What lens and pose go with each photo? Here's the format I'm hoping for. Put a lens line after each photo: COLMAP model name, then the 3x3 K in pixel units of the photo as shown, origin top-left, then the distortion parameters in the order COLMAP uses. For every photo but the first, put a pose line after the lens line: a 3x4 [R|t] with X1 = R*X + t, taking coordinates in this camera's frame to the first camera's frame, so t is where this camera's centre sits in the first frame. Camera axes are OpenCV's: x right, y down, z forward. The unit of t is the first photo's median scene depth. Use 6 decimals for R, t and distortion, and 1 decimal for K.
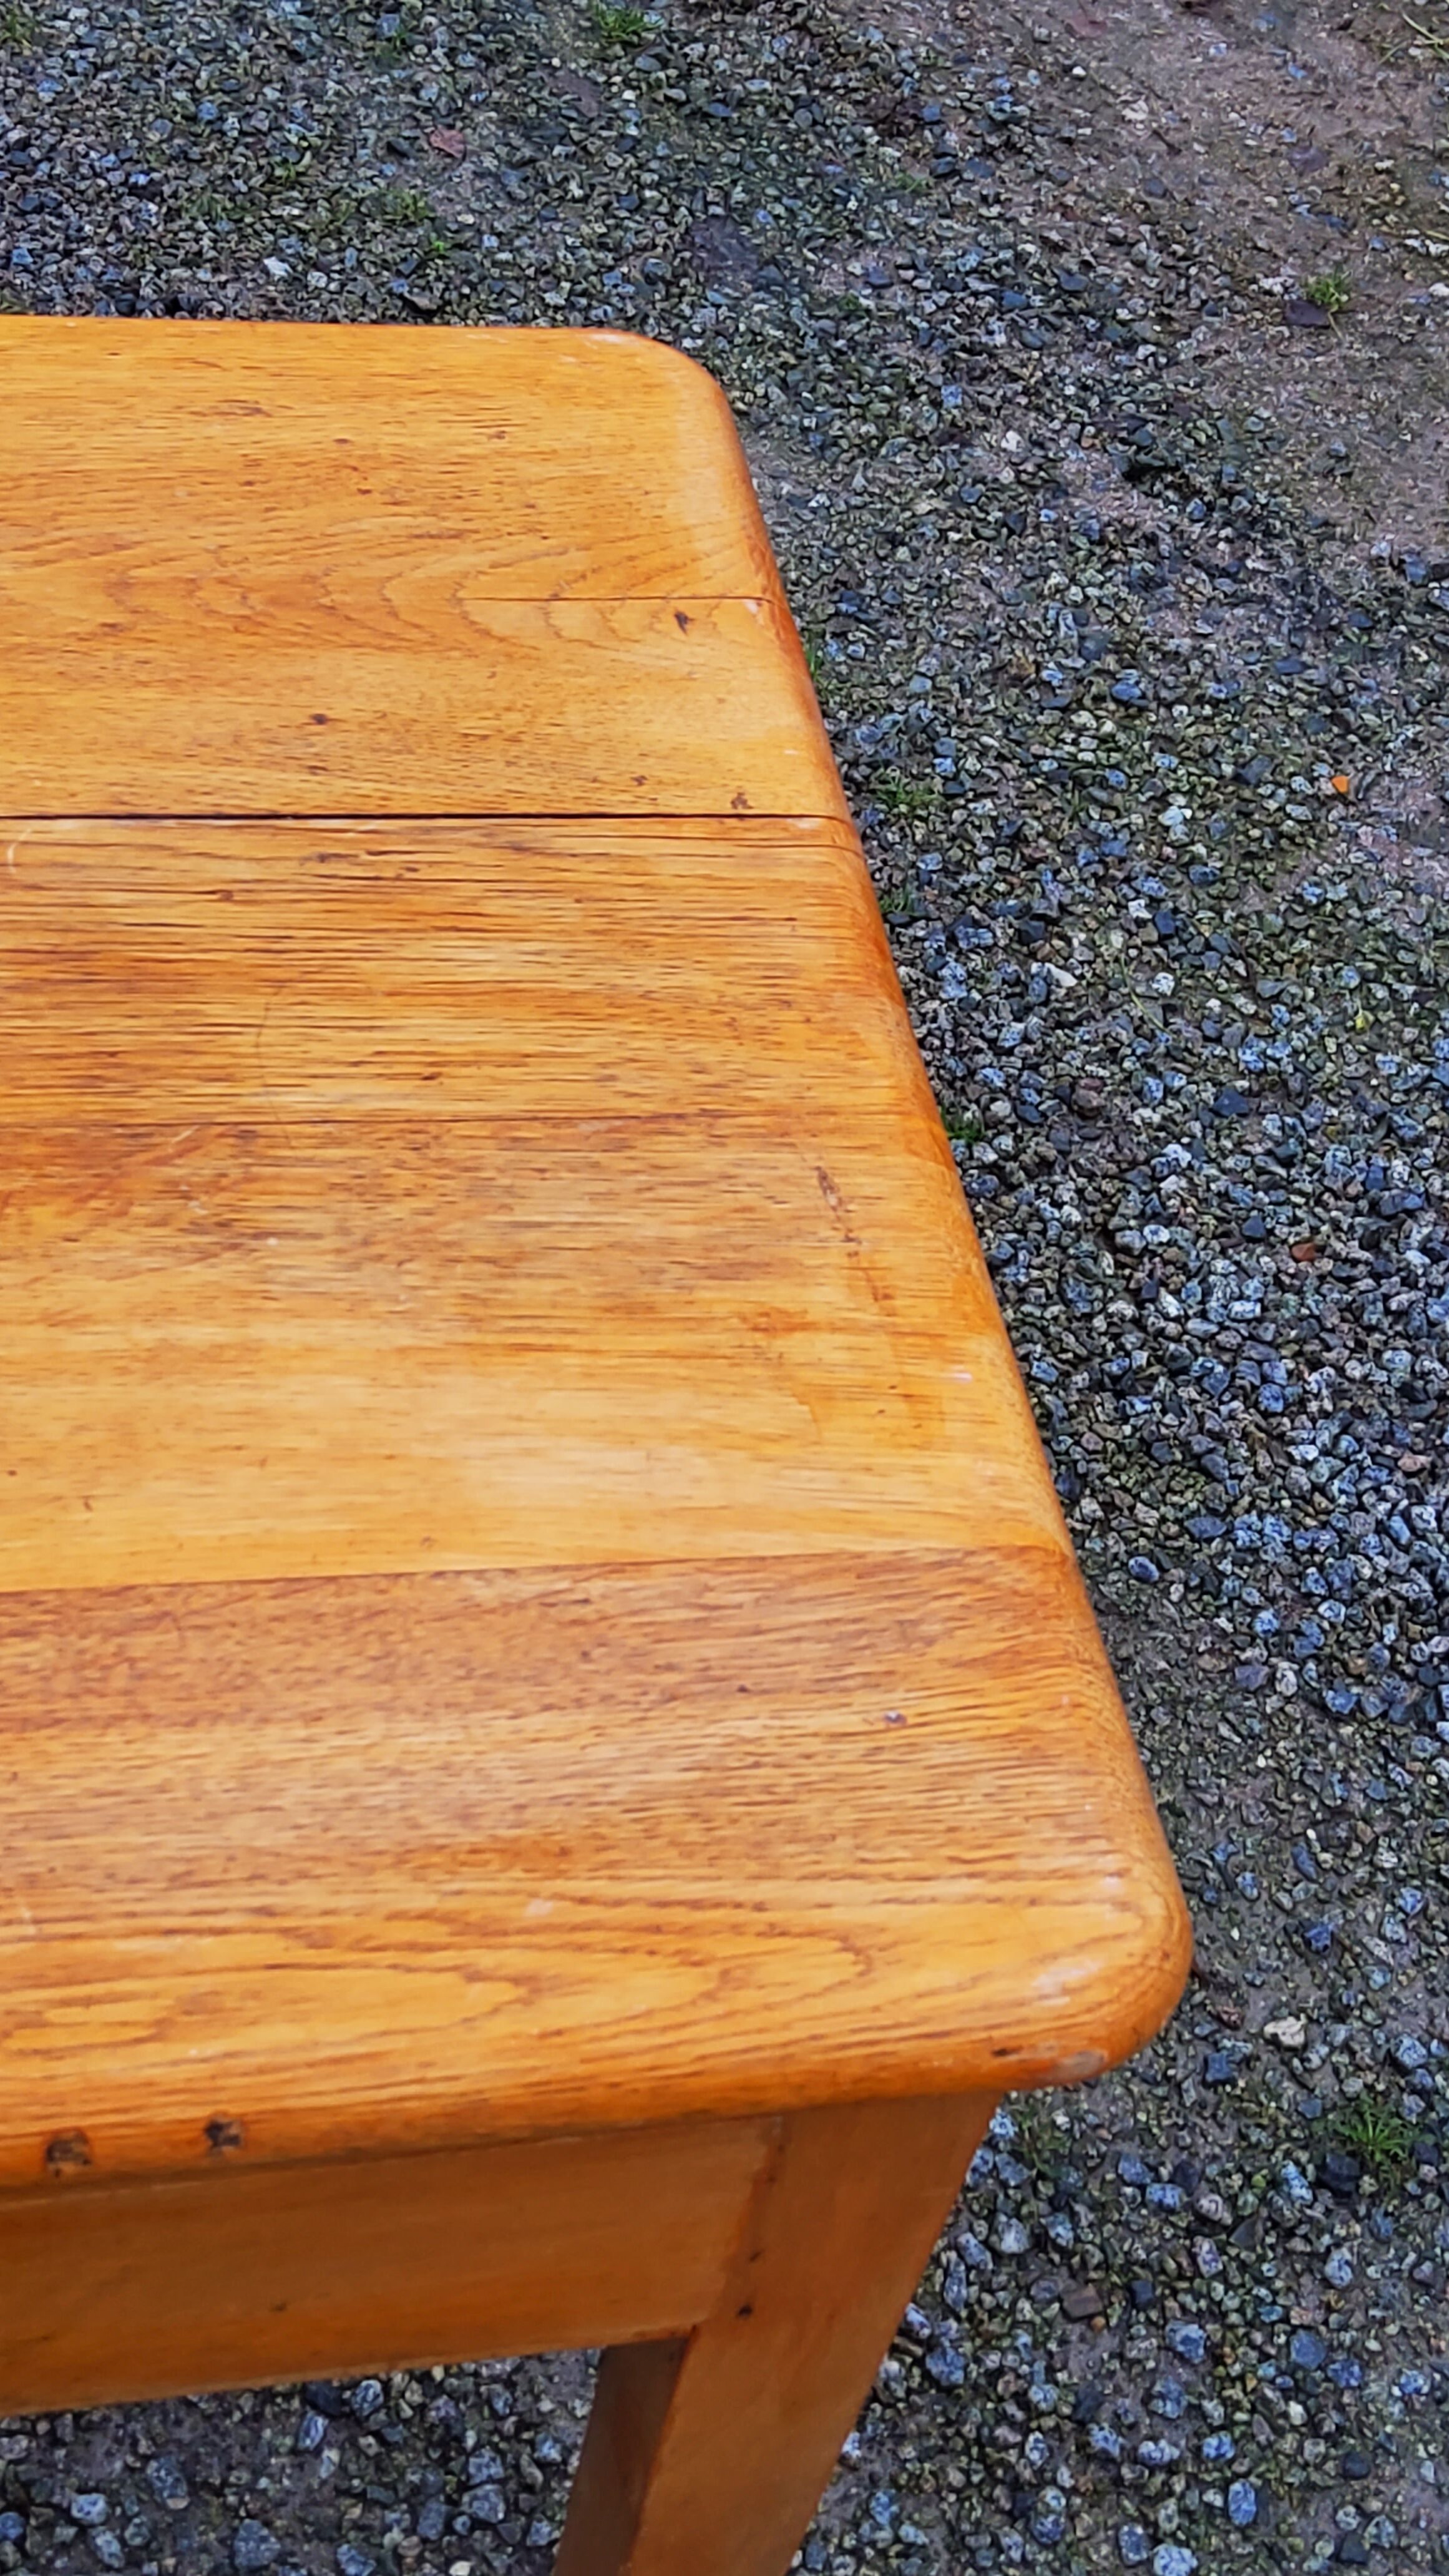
lens RADIAL K [[3808.1, 0, 731.9], [0, 3808.1, 1262.9], [0, 0, 1]] dist [0.112279, 0.000000]
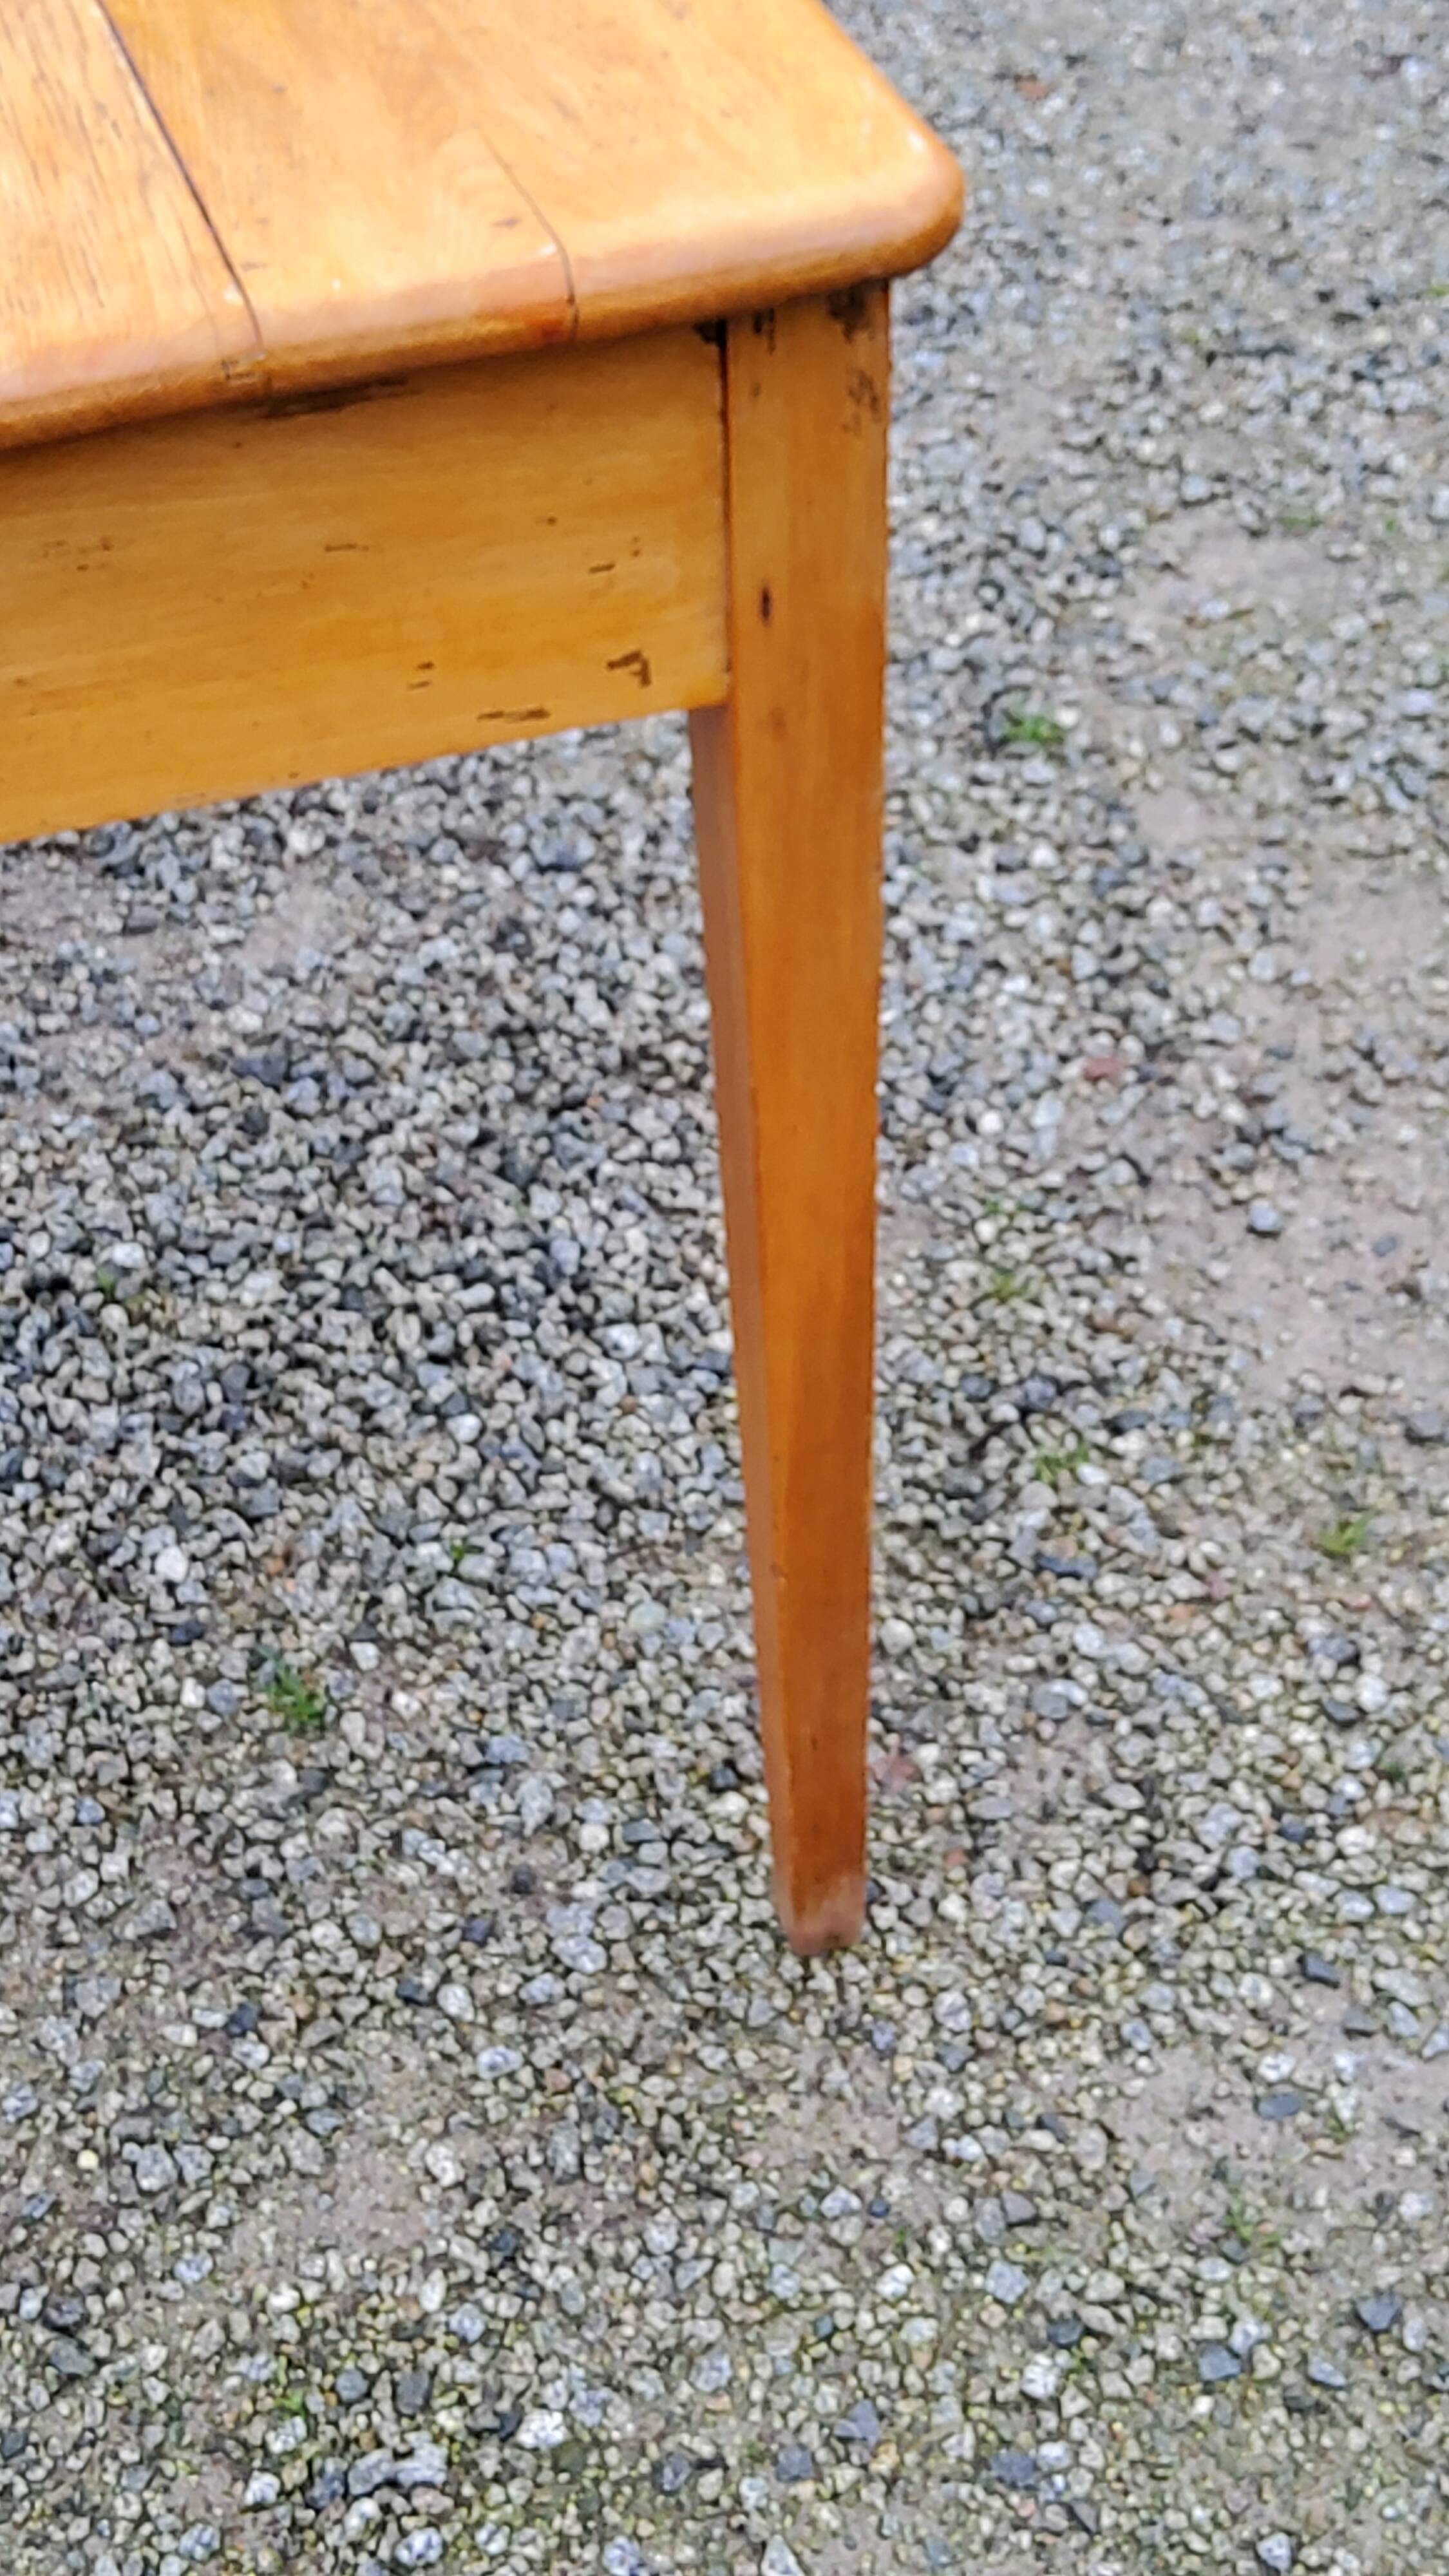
lens RADIAL K [[3808.9, 0, 724.9], [0, 3808.9, 1344.0], [0, 0, 1]] dist [0.120112, 0.000000]
pose [[0.124848, 0.538133, -0.833562, 0.671323], [-0.721744, 0.625739, 0.295866, -0.216680], [0.680808, 0.564680, 0.466516, 0.504424]]
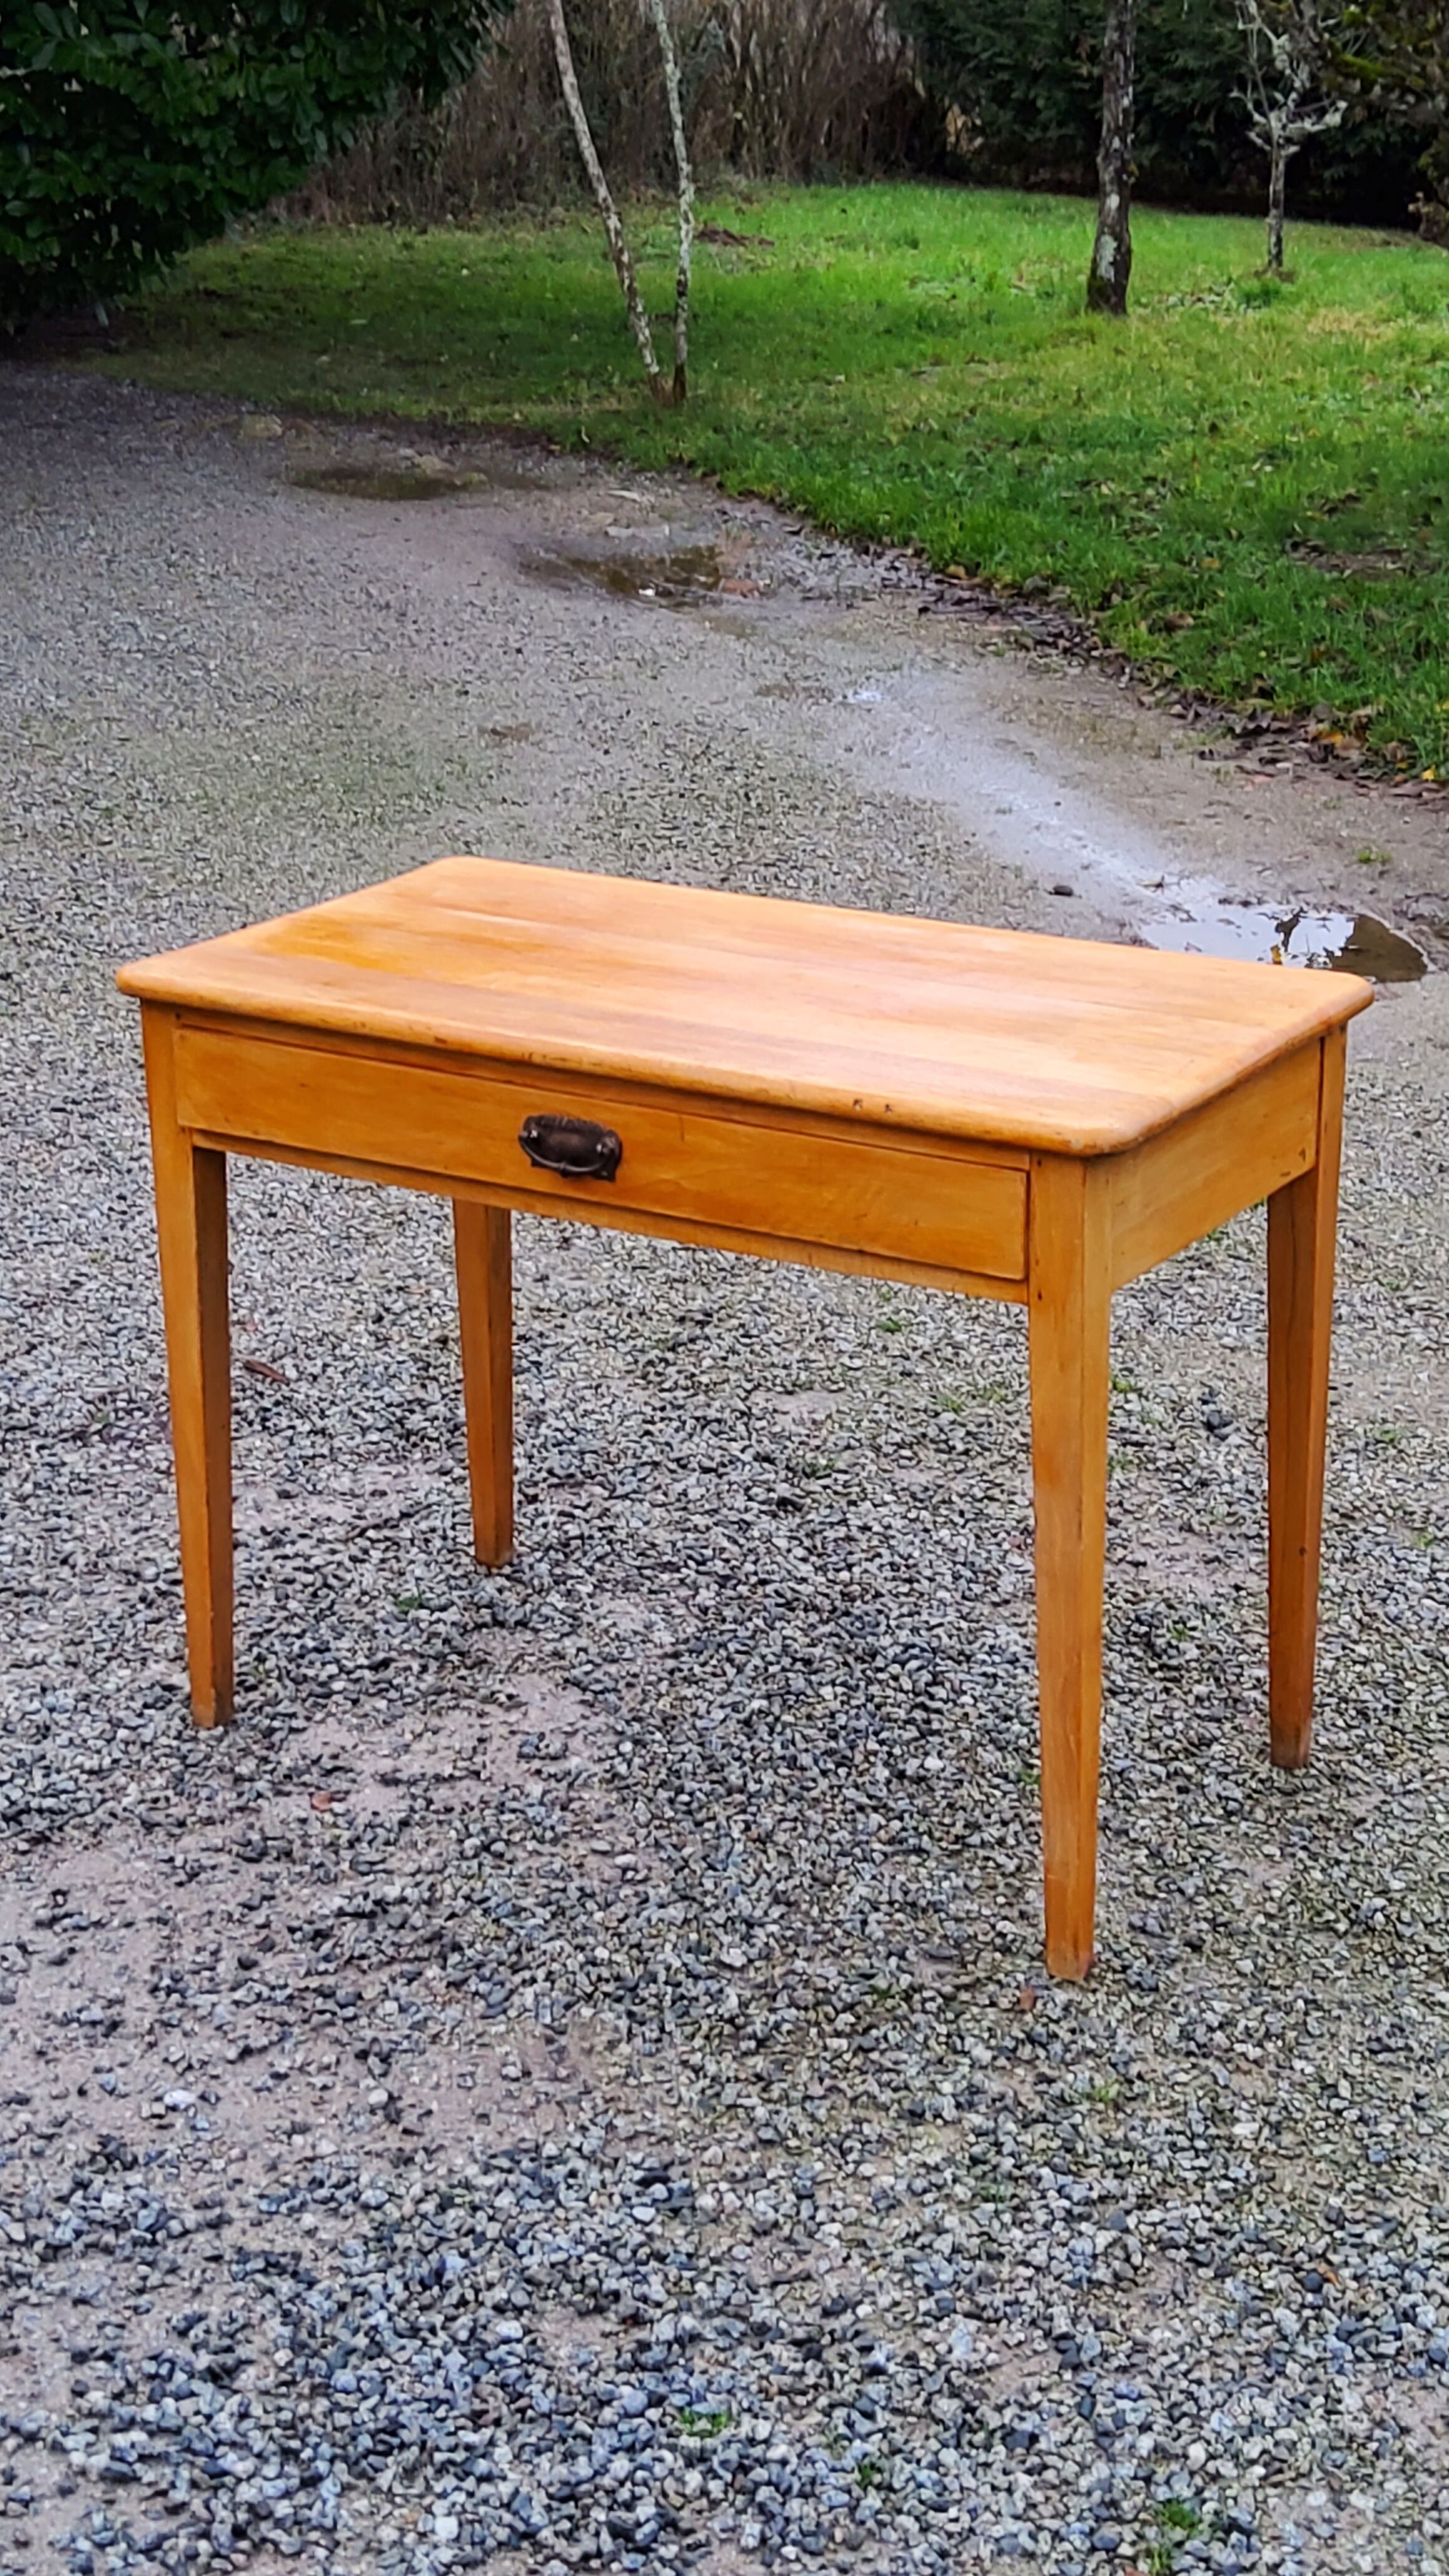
lens RADIAL K [[3808.1, 0, 735.4], [0, 3808.1, 1289.1], [0, 0, 1]] dist [0.112279, 0.000000]
pose [[0.720575, 0.053478, -0.691311, 1.317174], [-0.426711, 0.820061, -0.381336, 1.019026], [0.546525, 0.569772, 0.613736, -0.781784]]
